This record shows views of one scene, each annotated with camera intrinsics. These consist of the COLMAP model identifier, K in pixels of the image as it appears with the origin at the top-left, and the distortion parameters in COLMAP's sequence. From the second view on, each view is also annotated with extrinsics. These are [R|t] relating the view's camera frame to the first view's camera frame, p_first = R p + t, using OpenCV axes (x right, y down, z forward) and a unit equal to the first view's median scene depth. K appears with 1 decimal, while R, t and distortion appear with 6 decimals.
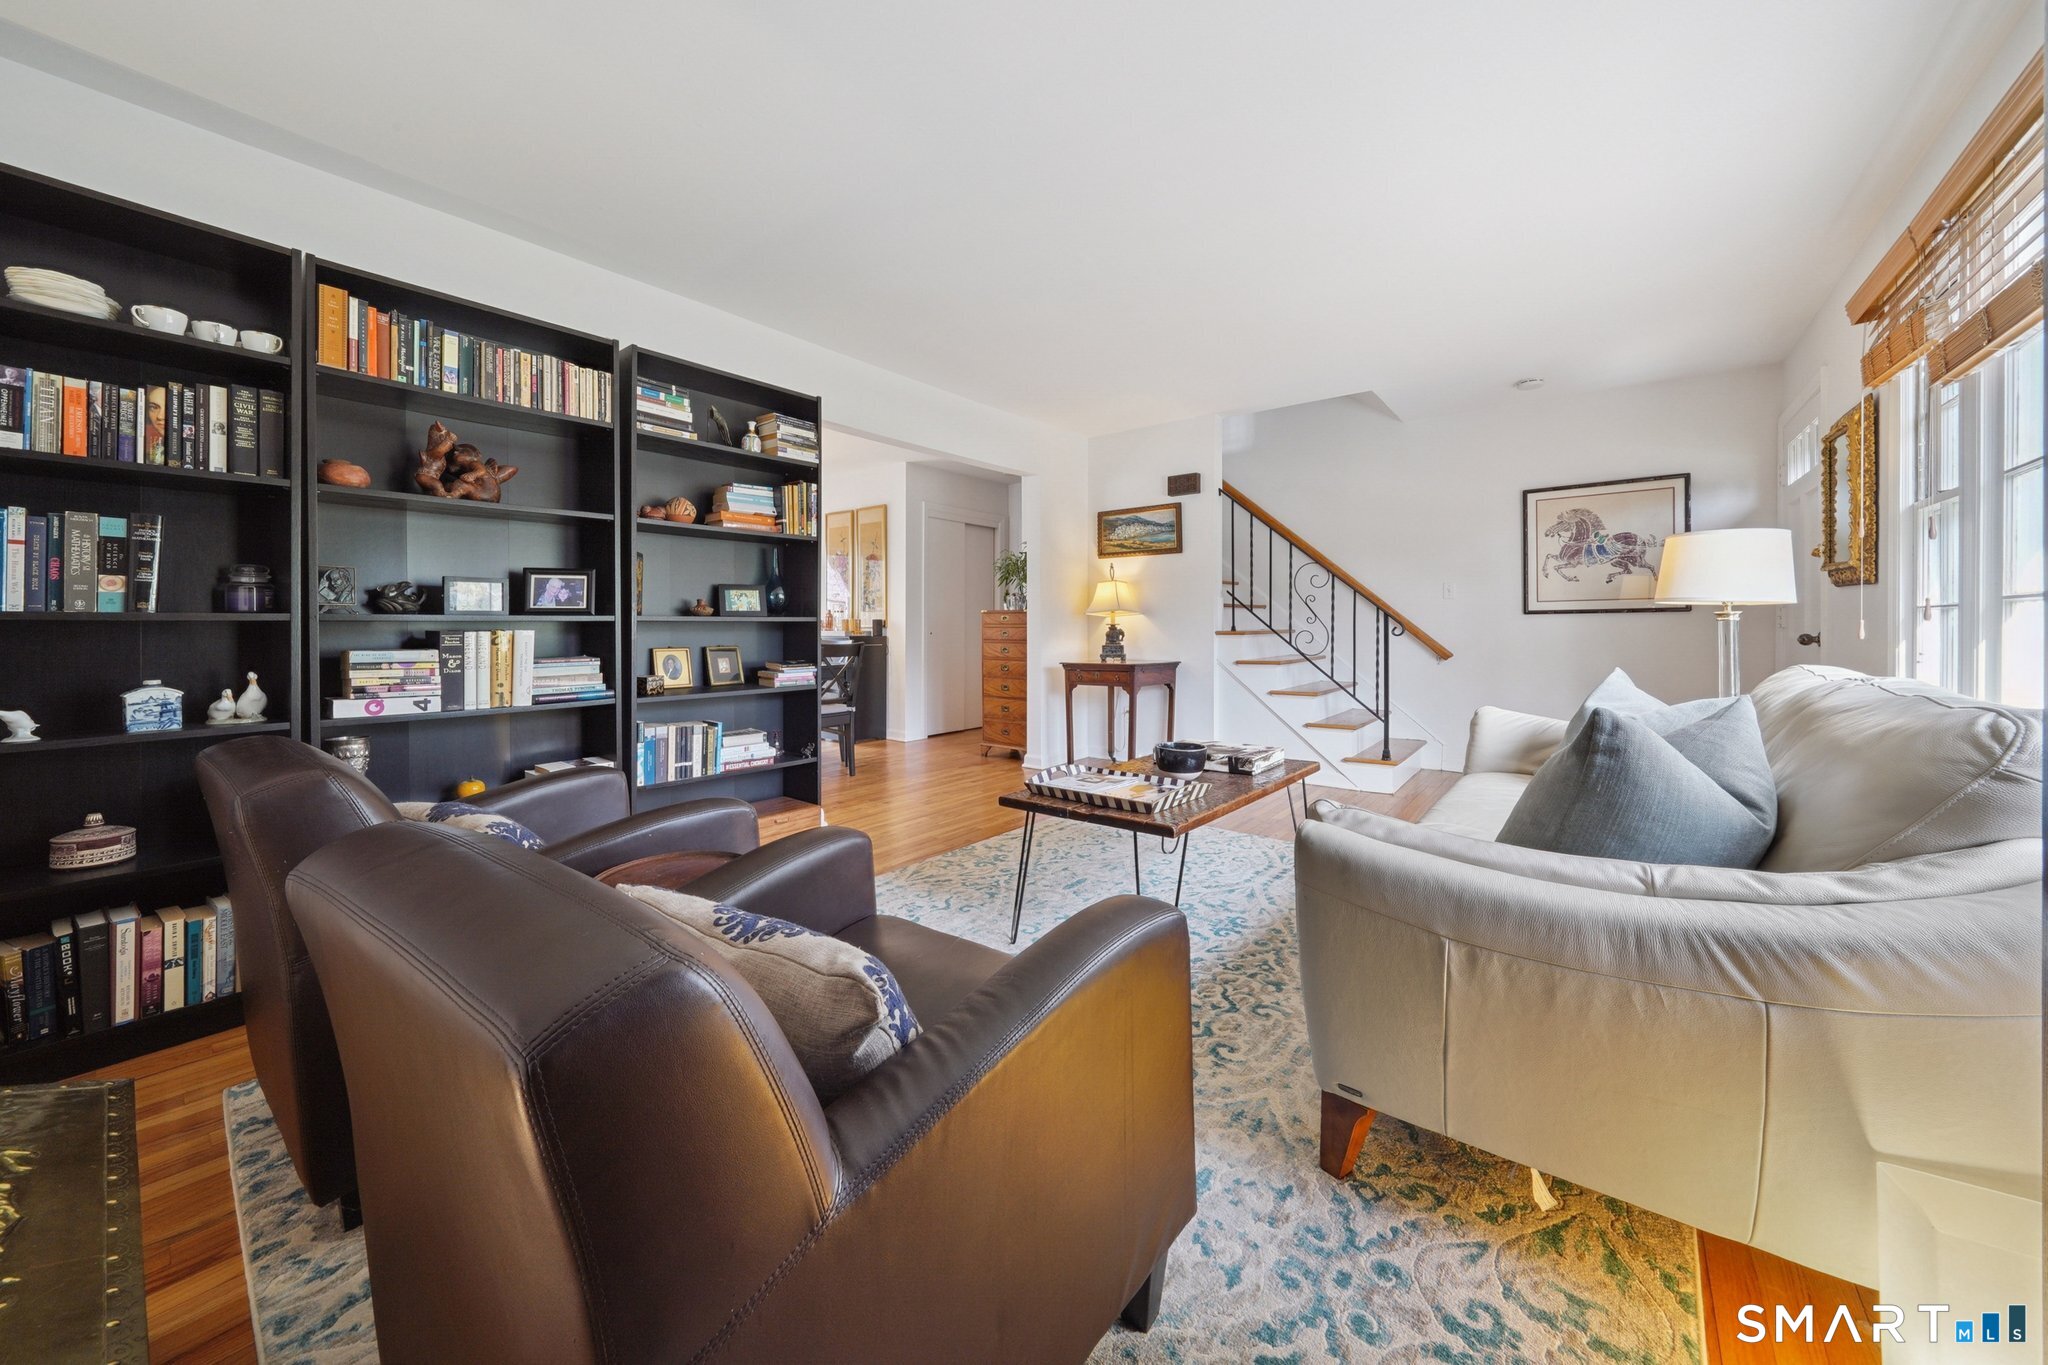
lens RADIAL K [[752.8, 0, 1011.5], [0, 752.8, 626.0], [0, 0, 1]] dist [0.009119, -0.000079]
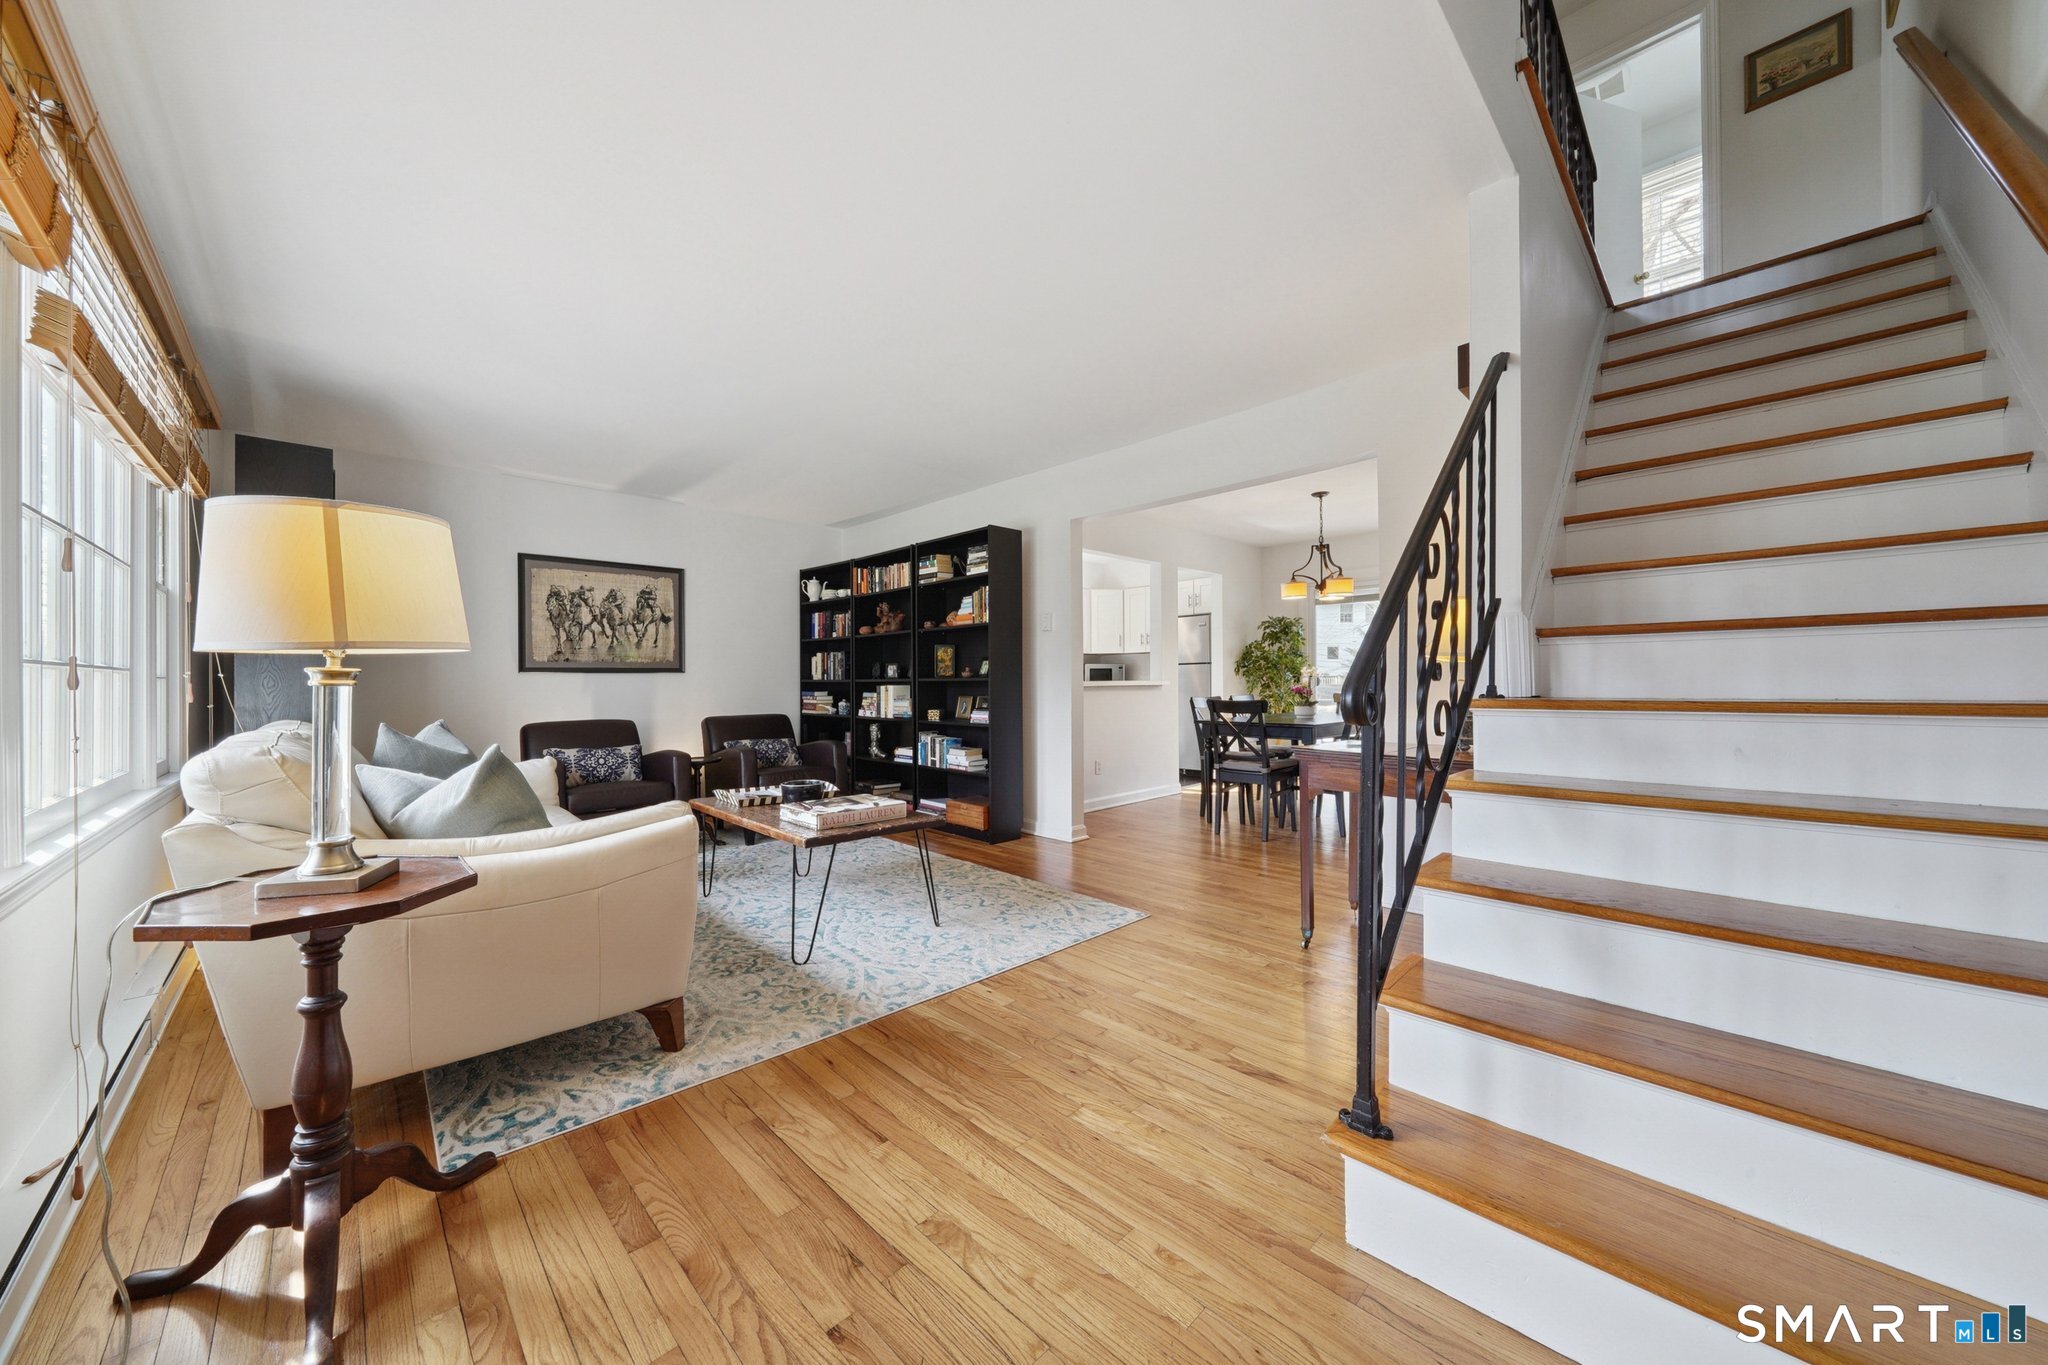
lens RADIAL K [[713.9, 0, 1014.5], [0, 713.9, 681.4], [0, 0, 1]] dist [-0.002218, -0.000139]
pose [[-0.120590, 0.002061, -0.992700, 1.235241], [0.005257, 0.999985, 0.001438, -0.006779], [0.992688, -0.005045, -0.120599, 1.363619]]
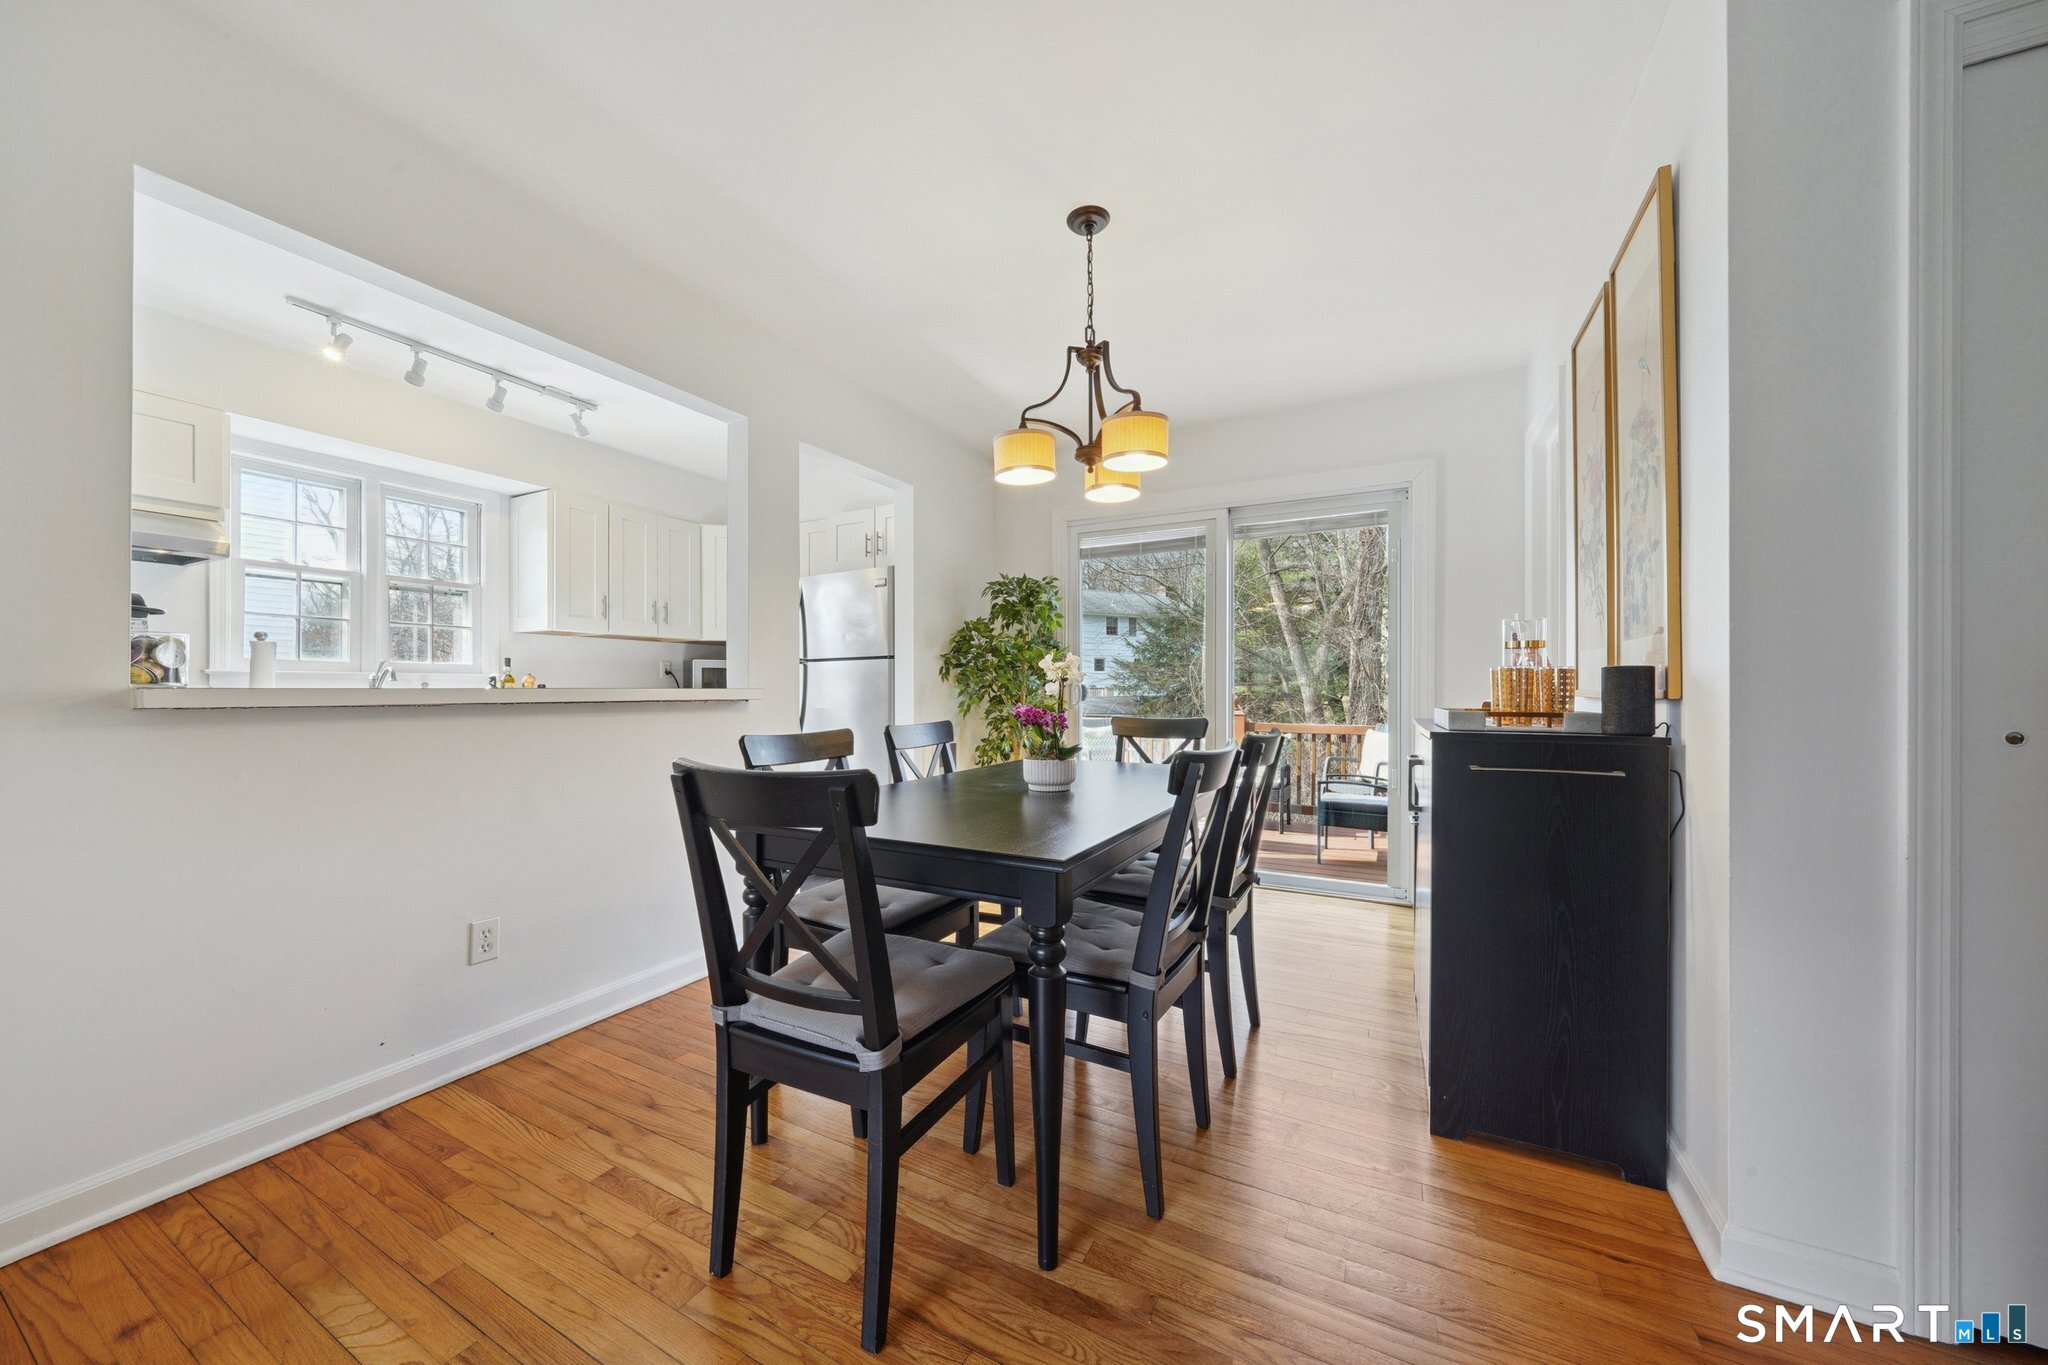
lens RADIAL K [[713.9, 0, 1014.5], [0, 713.9, 681.4], [0, 0, 1]] dist [-0.002218, -0.000139]
pose [[0.181030, -0.013762, -0.983381, 0.059351], [0.001127, 0.999904, -0.013786, -0.000446], [0.983477, 0.001387, 0.181028, 1.706814]]
